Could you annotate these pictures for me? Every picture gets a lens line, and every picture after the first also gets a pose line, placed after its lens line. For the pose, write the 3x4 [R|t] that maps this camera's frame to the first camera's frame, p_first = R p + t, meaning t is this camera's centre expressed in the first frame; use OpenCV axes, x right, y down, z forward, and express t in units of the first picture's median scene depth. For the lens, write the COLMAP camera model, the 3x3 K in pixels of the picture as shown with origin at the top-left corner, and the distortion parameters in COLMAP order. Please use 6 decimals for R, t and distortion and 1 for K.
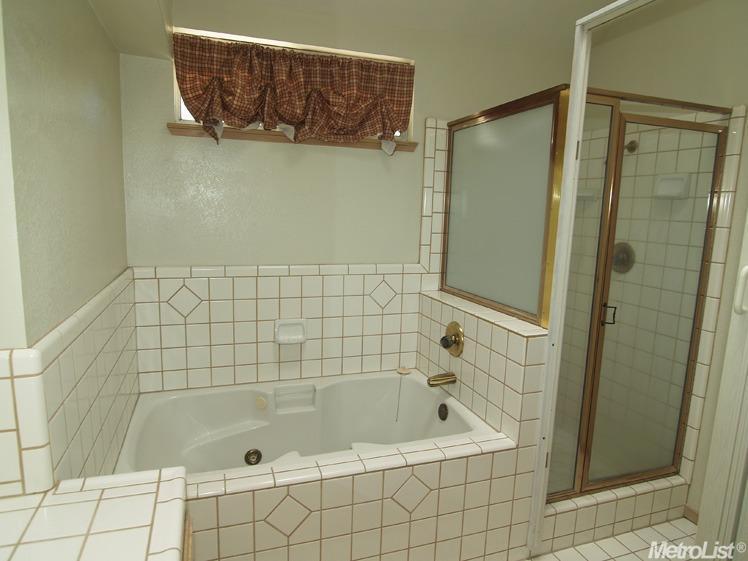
lens RADIAL K [[471.9, 0, 370.3], [0, 471.9, 280.5], [0, 0, 1]] dist [-0.029418, 0.000909]
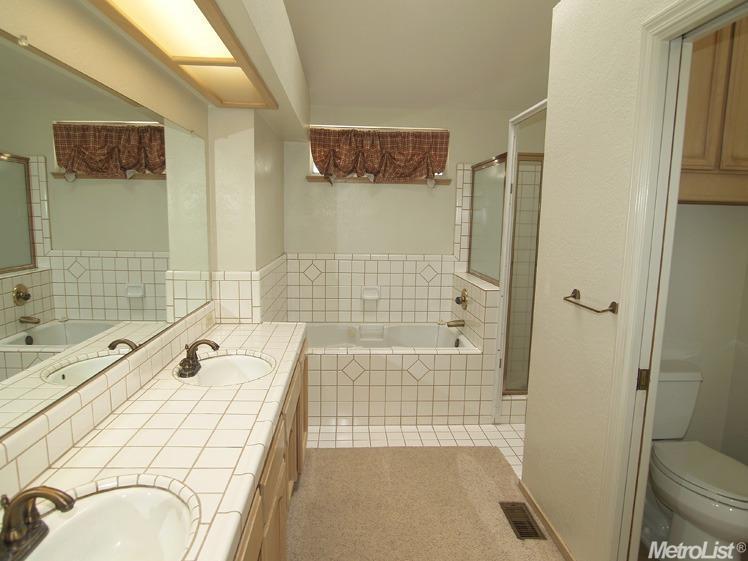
lens RADIAL K [[471.9, 0, 374.8], [0, 471.9, 282.1], [0, 0, 1]] dist [-0.029418, 0.000909]
pose [[0.964307, 0.024792, -0.263622, 0.301192], [-0.028987, 0.999507, -0.012037, 0.090809], [0.263194, 0.019249, 0.964551, -0.656428]]
